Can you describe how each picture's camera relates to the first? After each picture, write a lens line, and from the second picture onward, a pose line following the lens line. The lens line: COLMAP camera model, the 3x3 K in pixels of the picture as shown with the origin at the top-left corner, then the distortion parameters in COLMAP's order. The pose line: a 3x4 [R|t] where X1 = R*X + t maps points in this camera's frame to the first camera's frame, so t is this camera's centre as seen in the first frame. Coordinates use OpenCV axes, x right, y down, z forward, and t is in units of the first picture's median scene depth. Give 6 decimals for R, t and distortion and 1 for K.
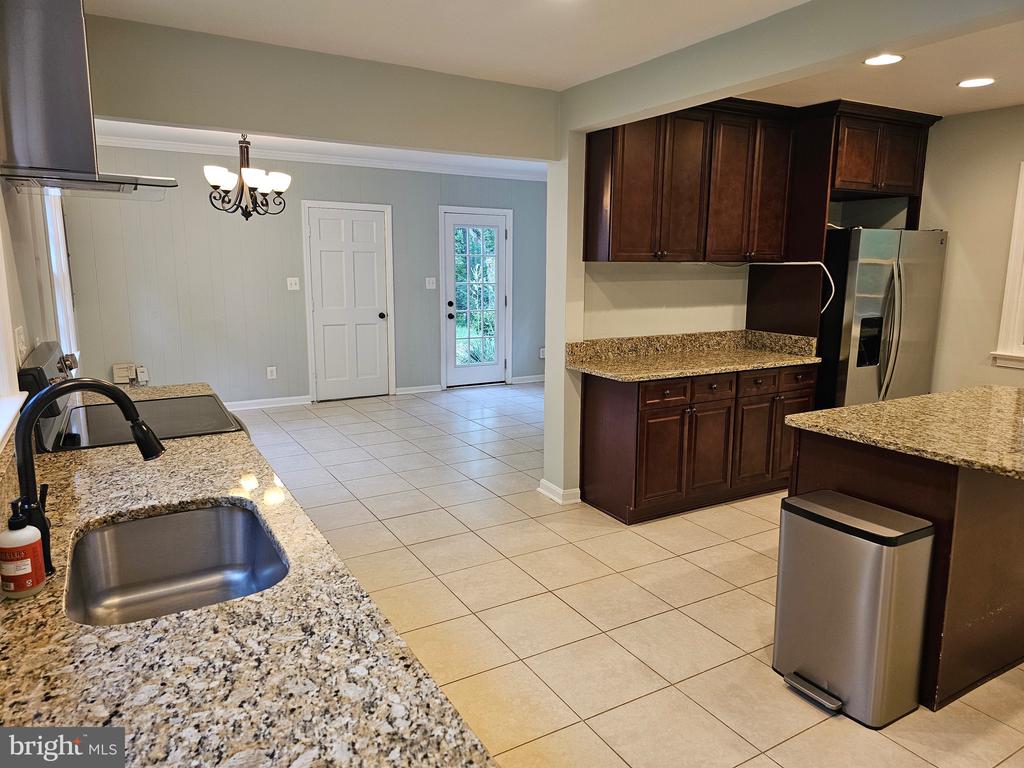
lens RADIAL K [[697.0, 0, 512.0], [0, 697.0, 384.0], [0, 0, 1]] dist [0.004082, 0.001472]
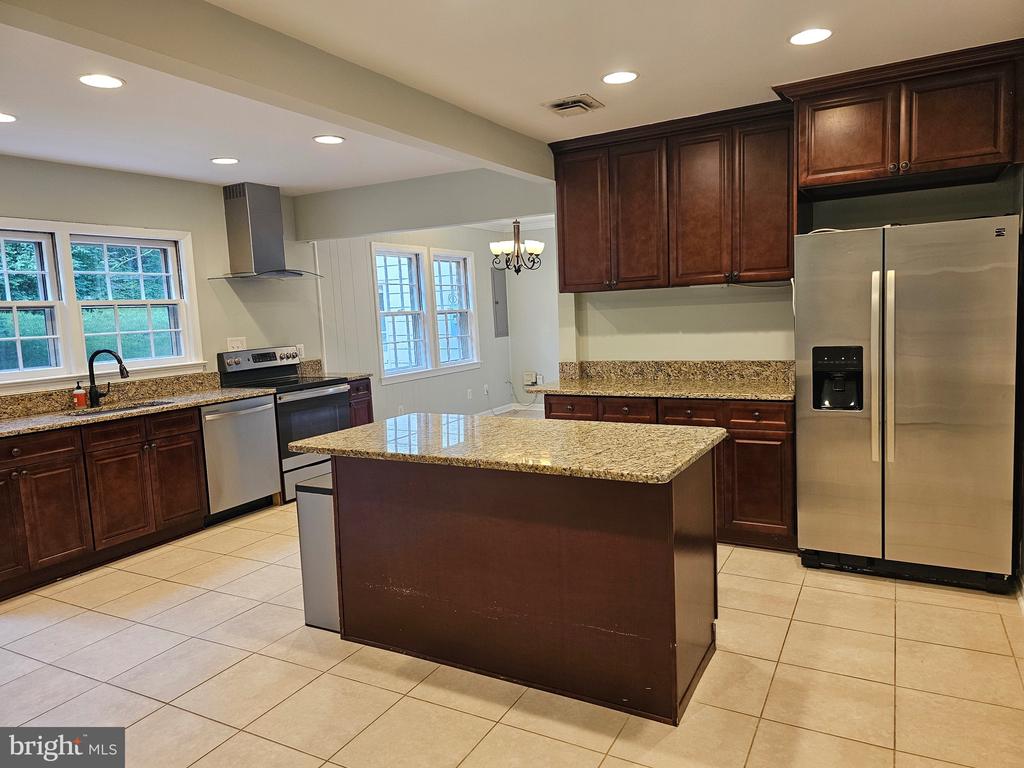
lens RADIAL K [[684.7, 0, 512.0], [0, 684.7, 384.0], [0, 0, 1]] dist [0.001475, 0.000249]
pose [[0.506589, 0.063558, -0.859842, 0.966547], [-0.107537, 0.994149, 0.010128, -0.022592], [0.855455, 0.087334, 0.510460, 0.312985]]
